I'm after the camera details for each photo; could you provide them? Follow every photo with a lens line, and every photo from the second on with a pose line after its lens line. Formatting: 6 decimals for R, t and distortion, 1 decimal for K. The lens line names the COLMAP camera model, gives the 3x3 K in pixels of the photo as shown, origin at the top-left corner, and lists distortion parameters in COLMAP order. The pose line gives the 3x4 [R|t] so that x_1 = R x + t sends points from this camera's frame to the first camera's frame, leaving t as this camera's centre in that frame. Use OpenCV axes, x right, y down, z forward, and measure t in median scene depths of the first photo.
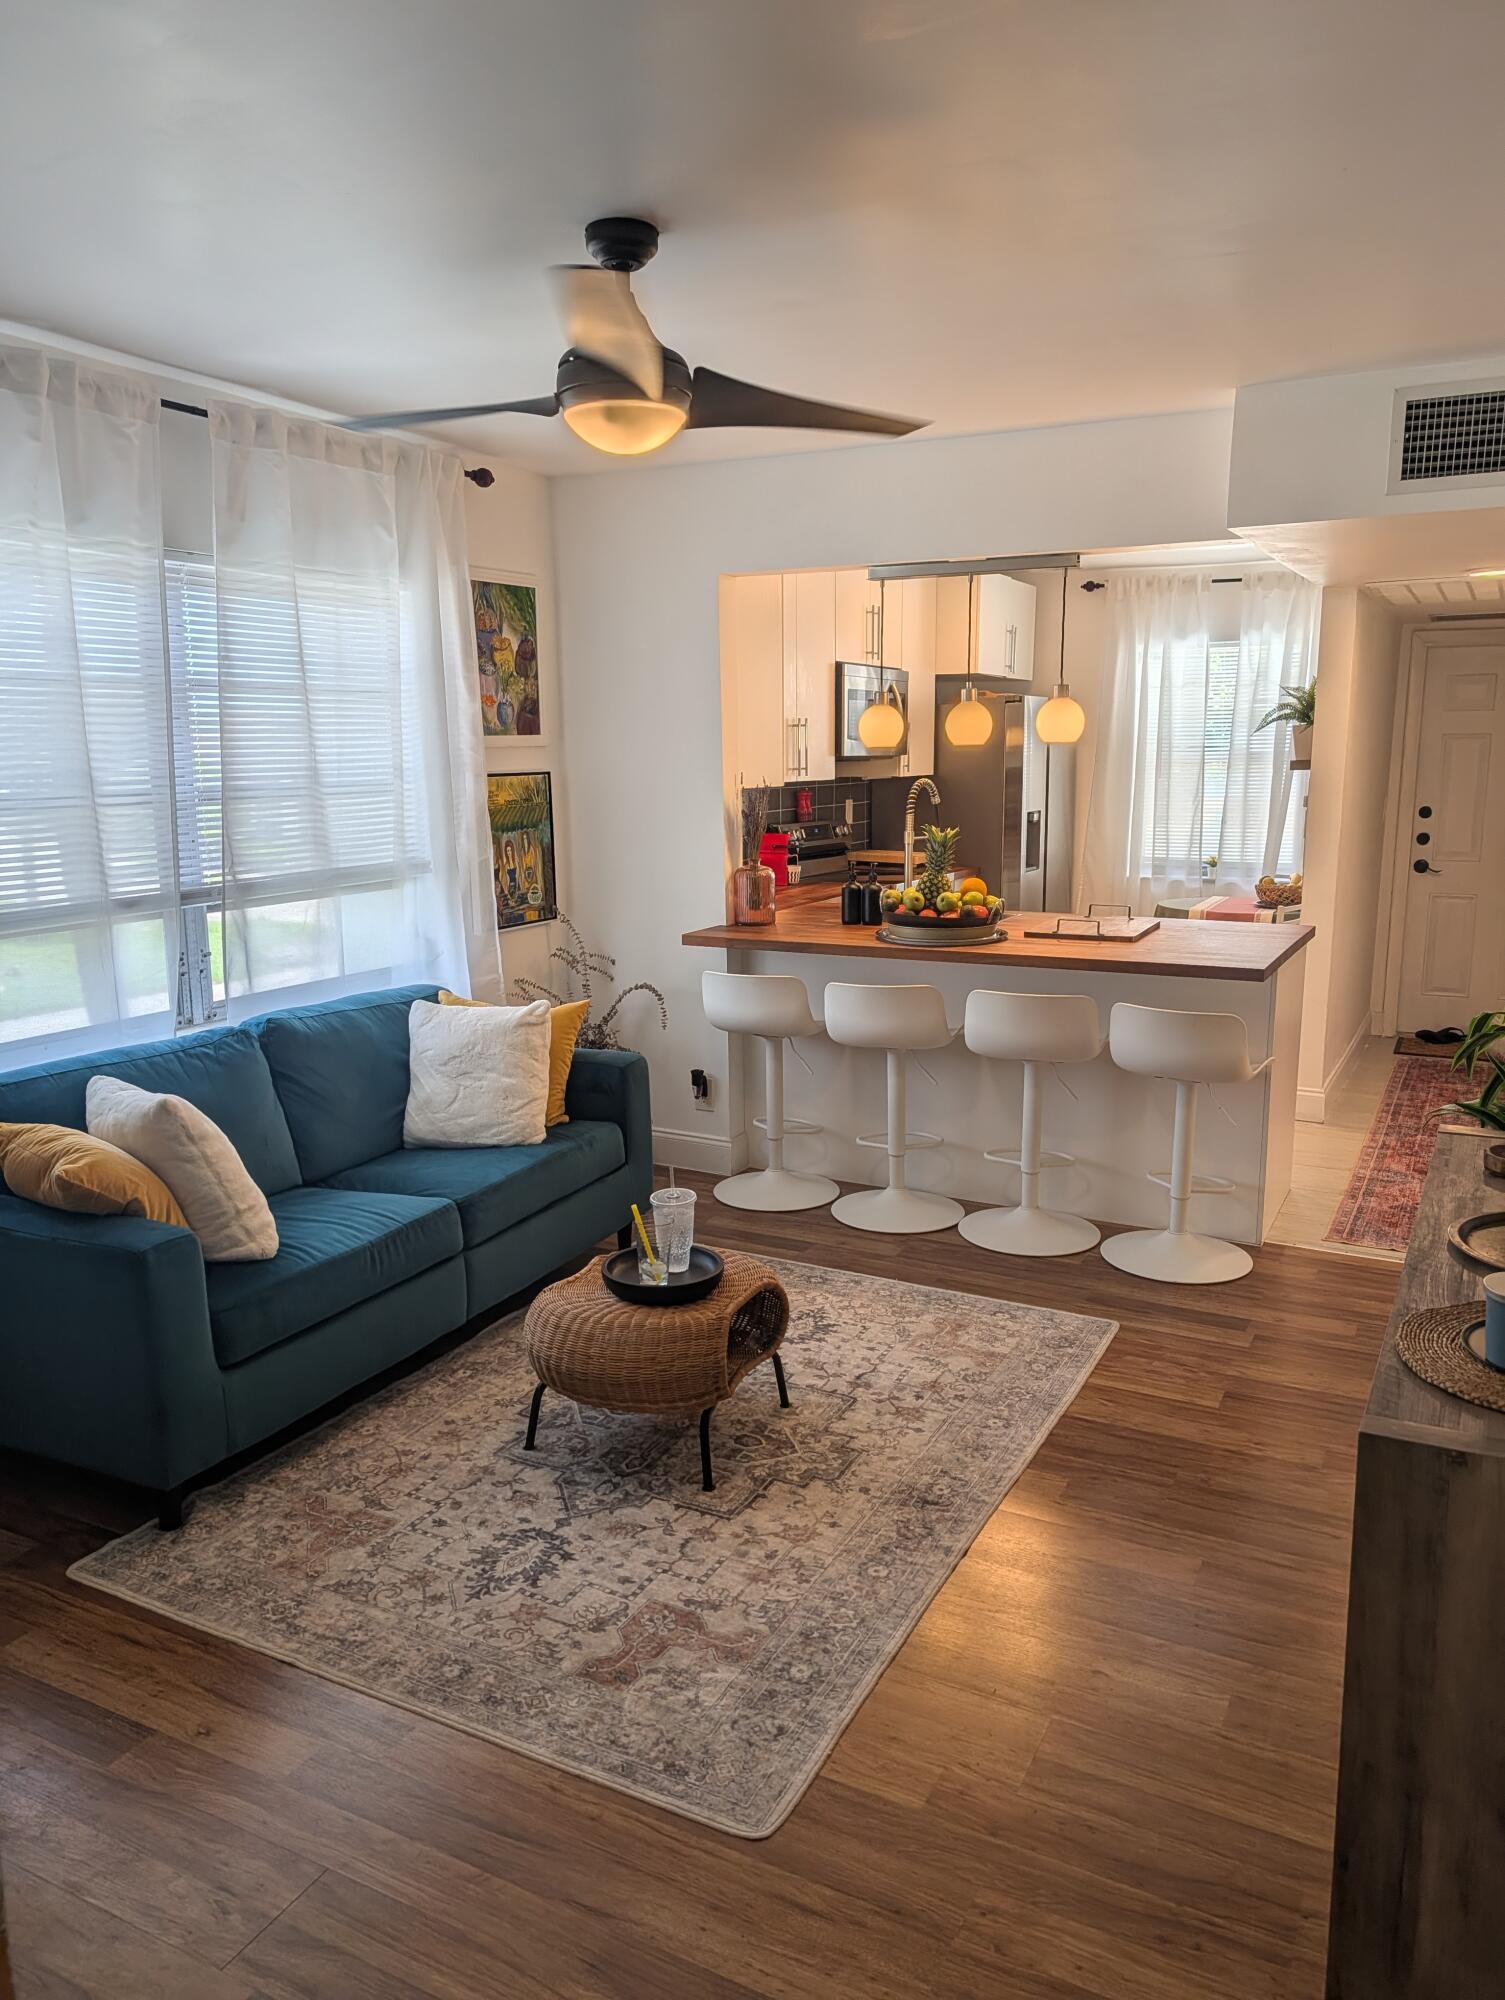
lens RADIAL K [[1438.6, 0, 762.8], [0, 1438.6, 1034.1], [0, 0, 1]] dist [0.027035, -0.029867]
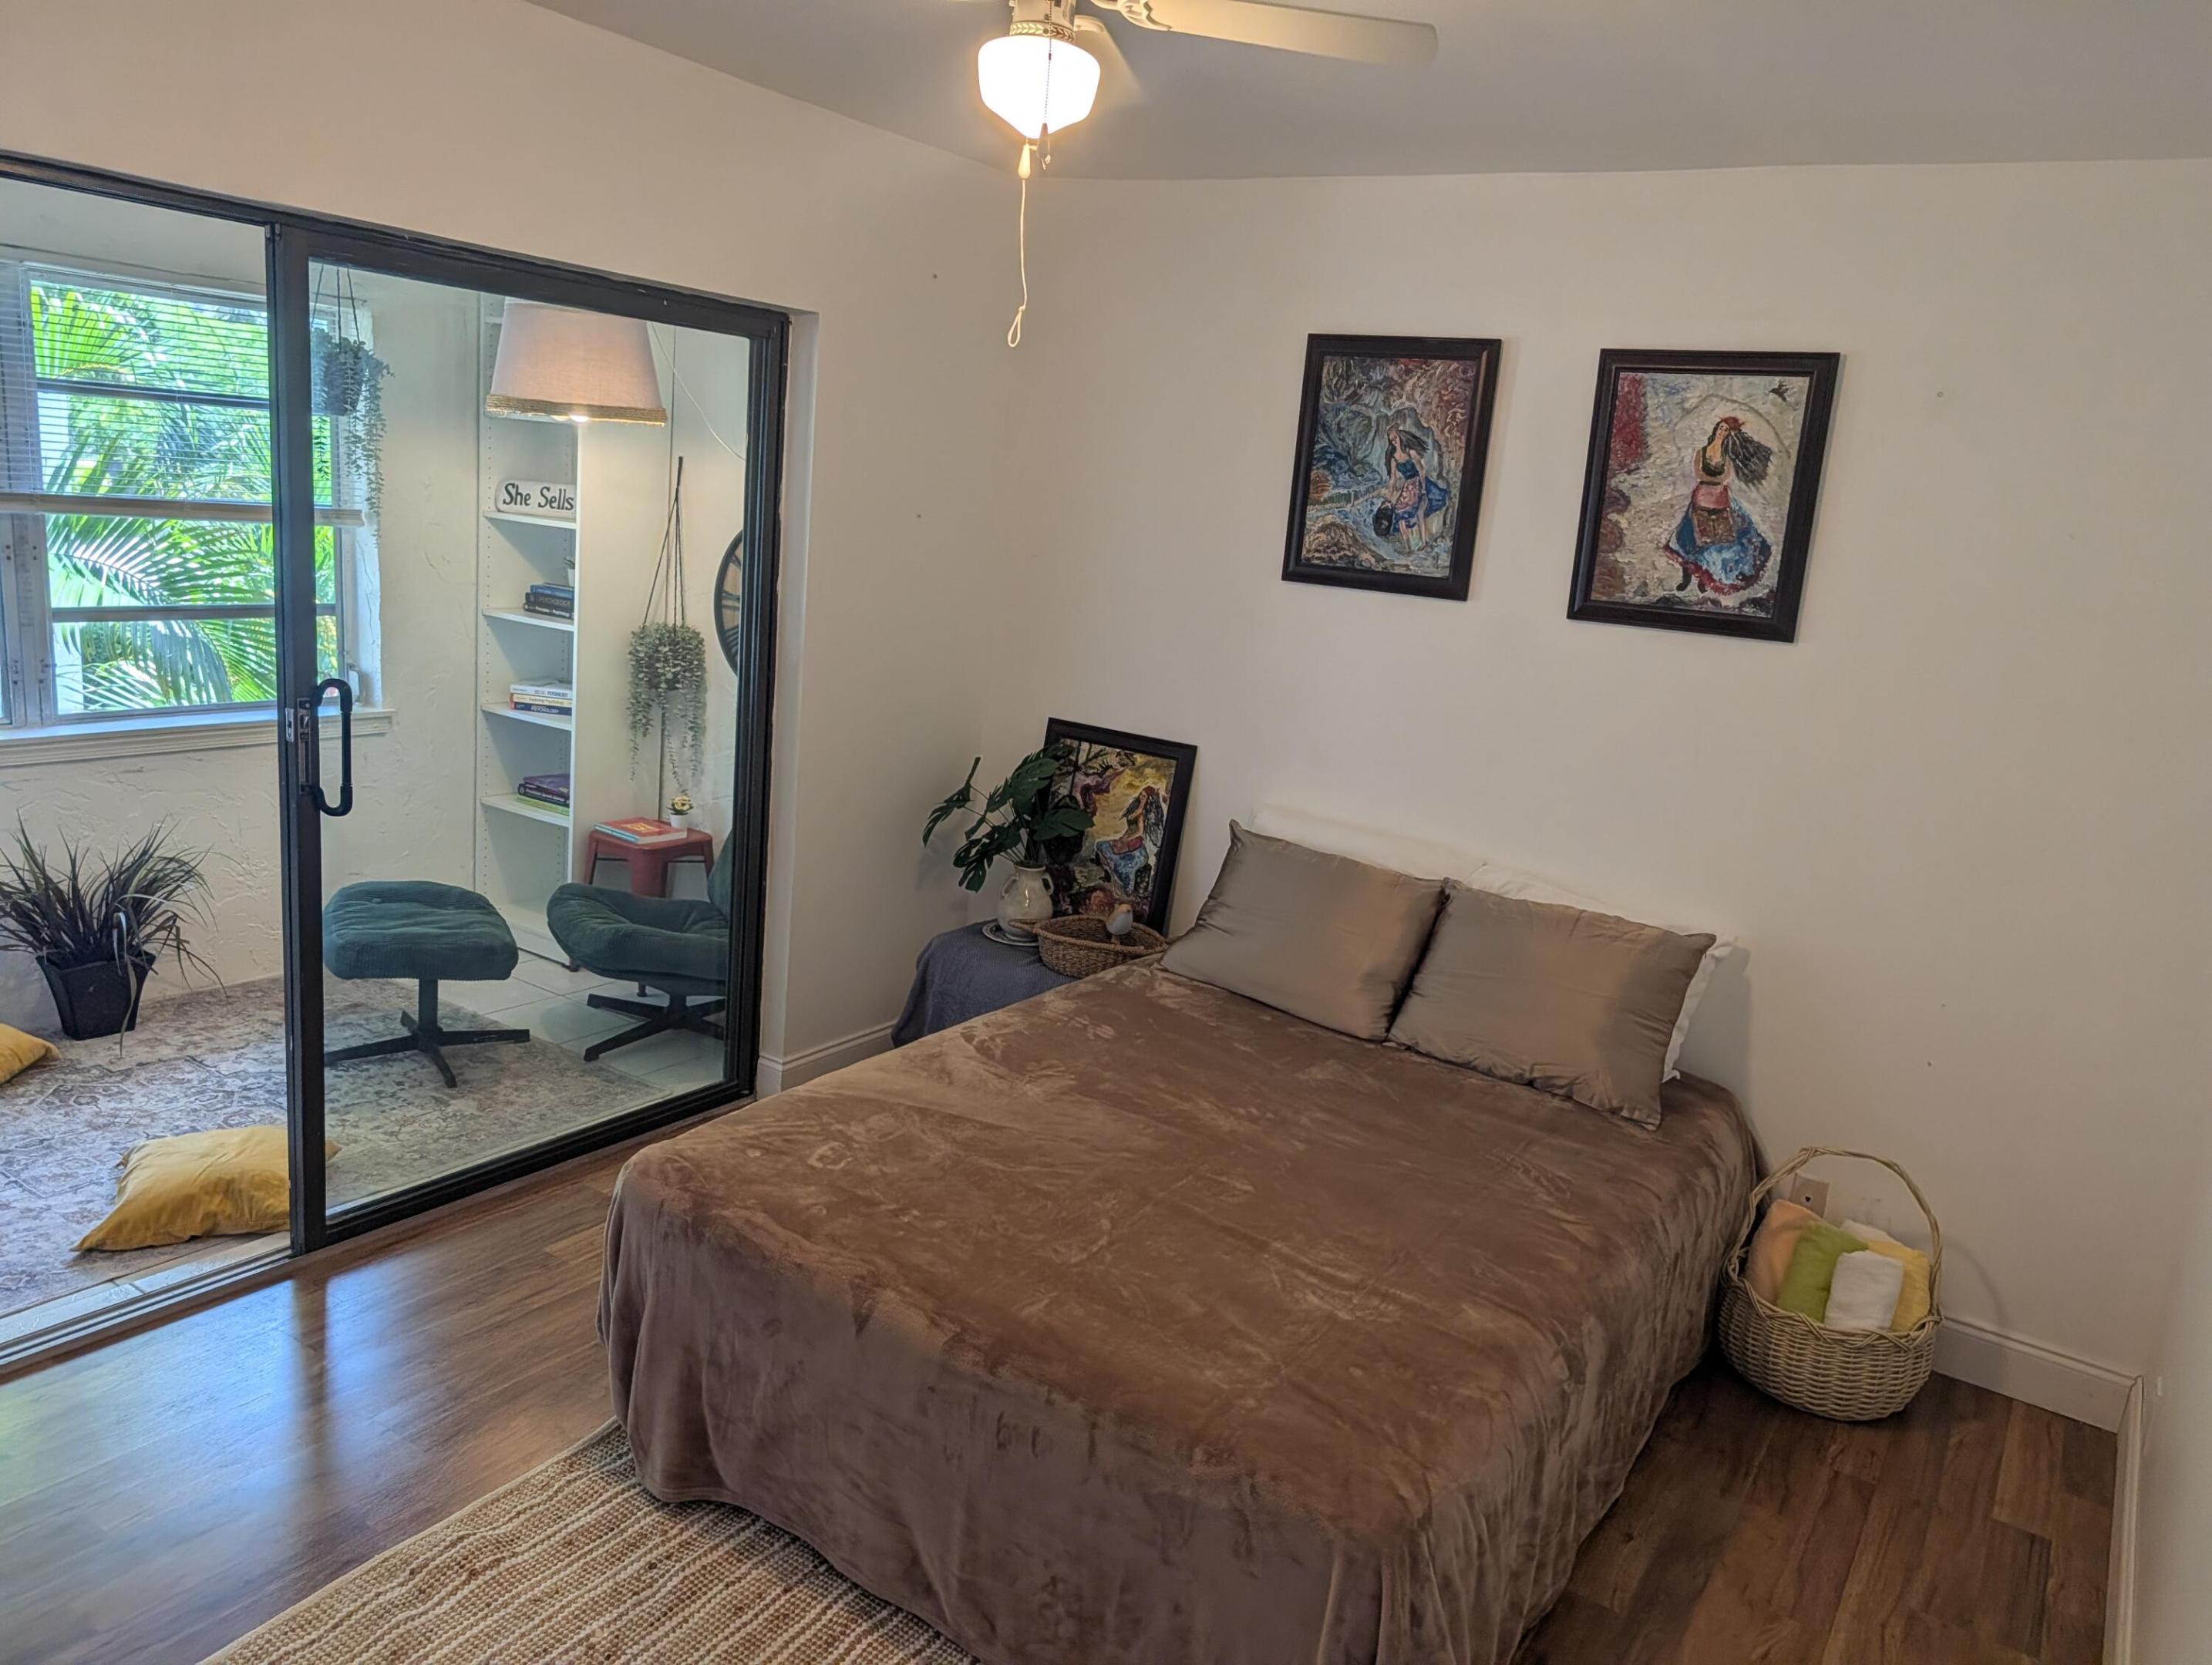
lens RADIAL K [[1595.0, 0, 1125.4], [0, 1595.0, 825.0], [0, 0, 1]] dist [0.020790, -0.018139]
pose [[-0.991551, -0.106420, 0.074170, -0.694213], [-0.068595, 0.915468, 0.396502, -0.358853], [-0.110096, 0.388064, -0.915033, 1.569517]]
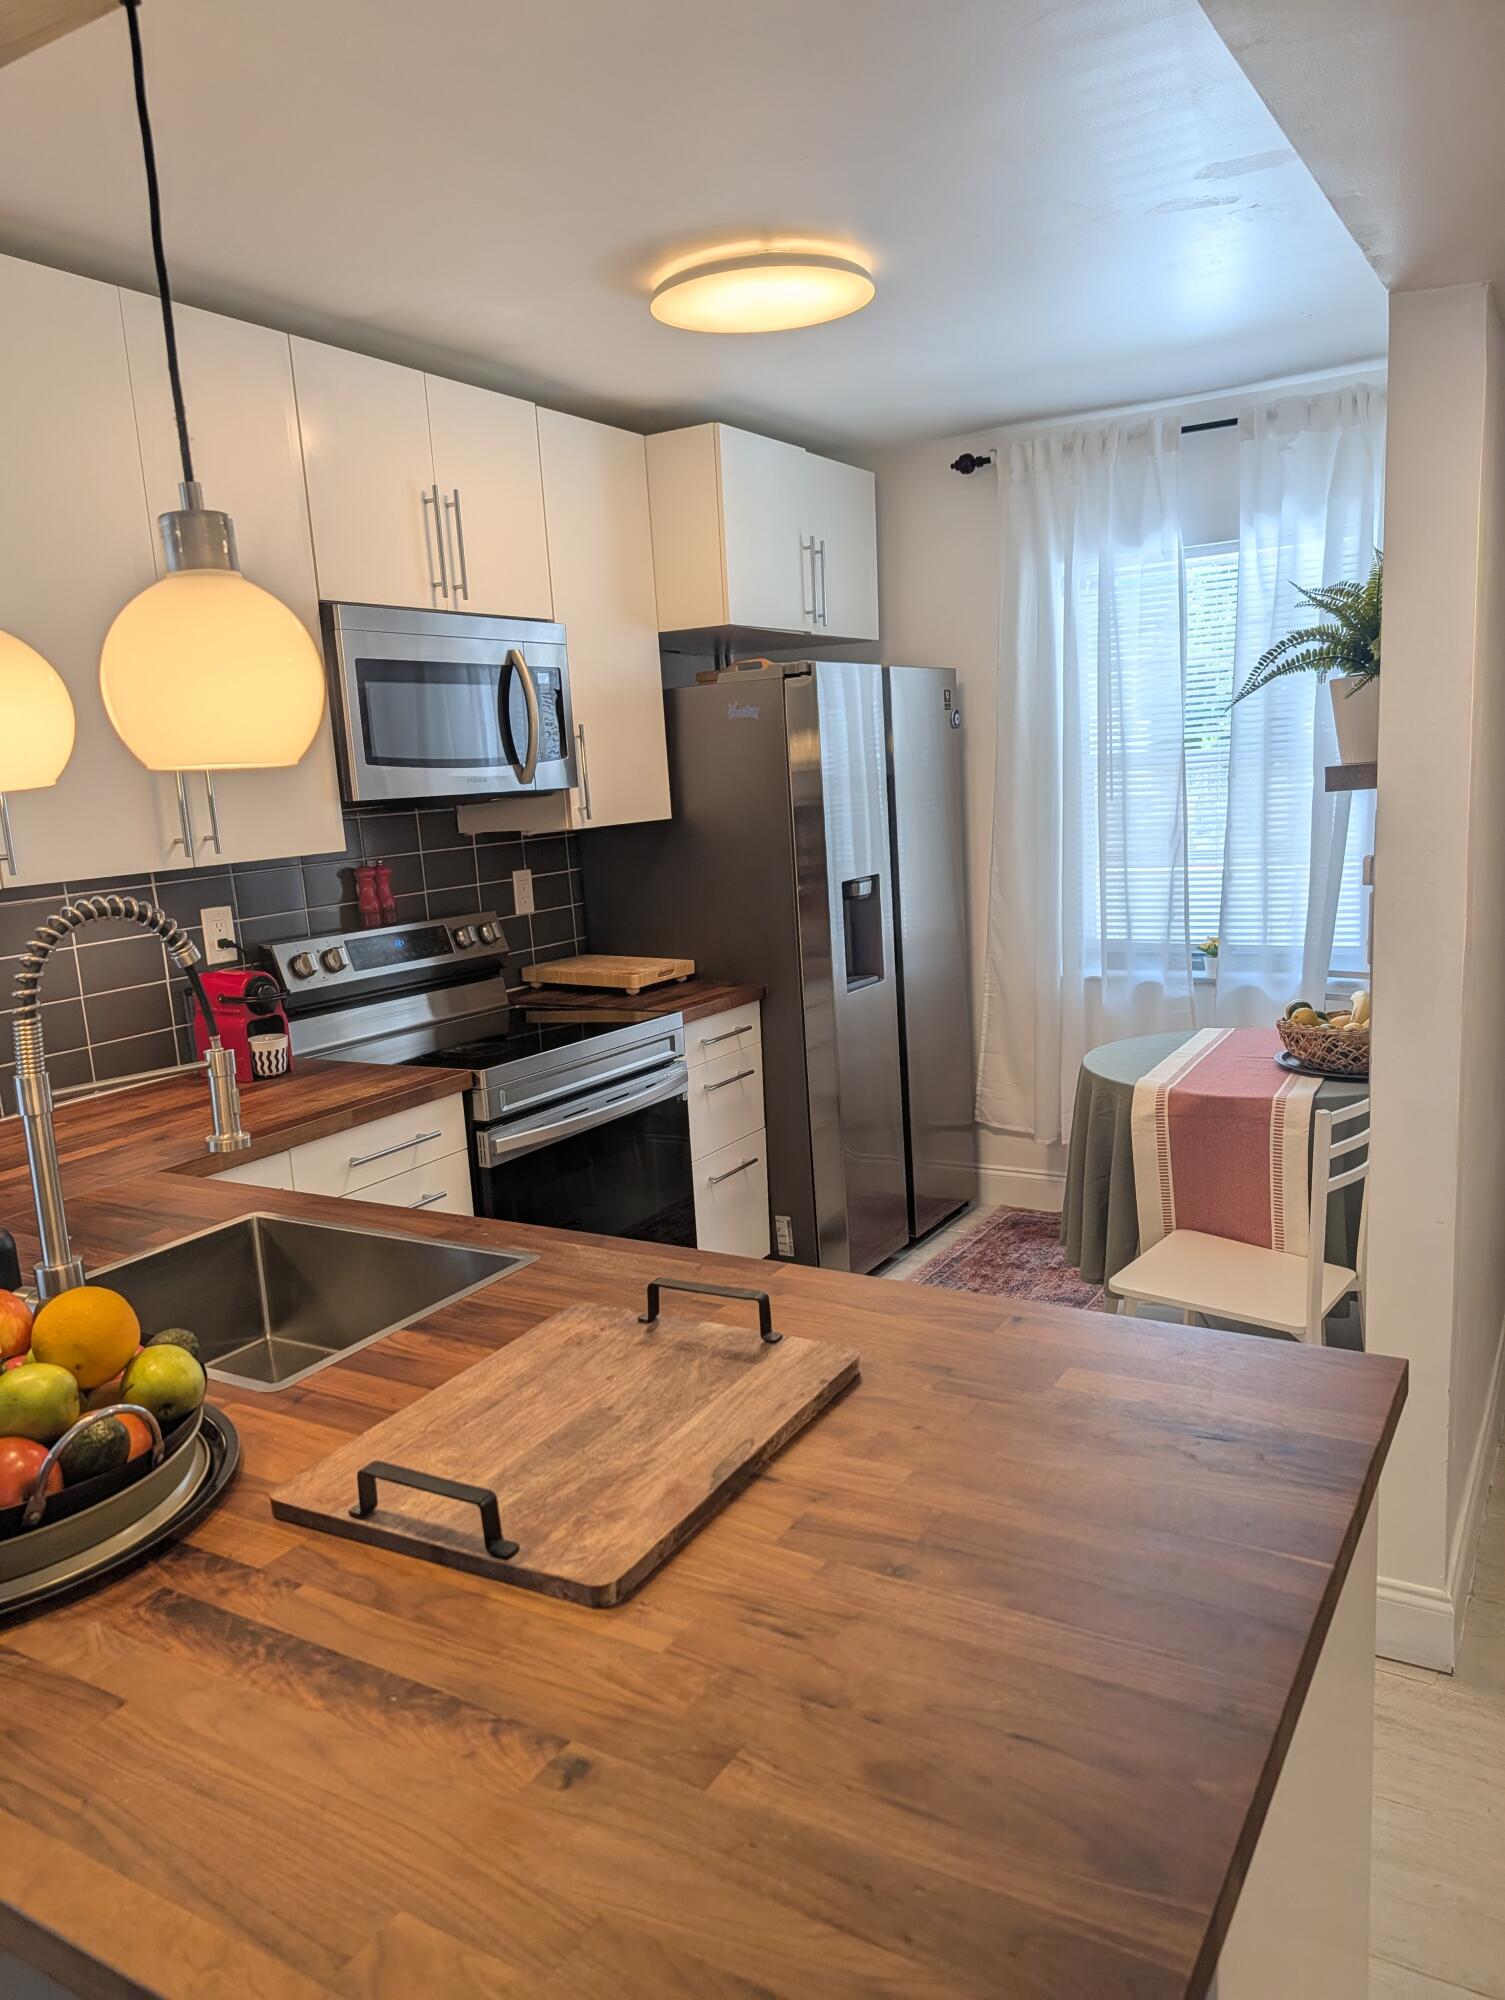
lens RADIAL K [[1438.6, 0, 739.3], [0, 1438.6, 1028.7], [0, 0, 1]] dist [0.027035, -0.029867]
pose [[0.996487, -0.040707, -0.073188, 0.334969], [0.039726, 0.999101, -0.014811, -0.170767], [0.073725, 0.011851, 0.997208, 0.859852]]
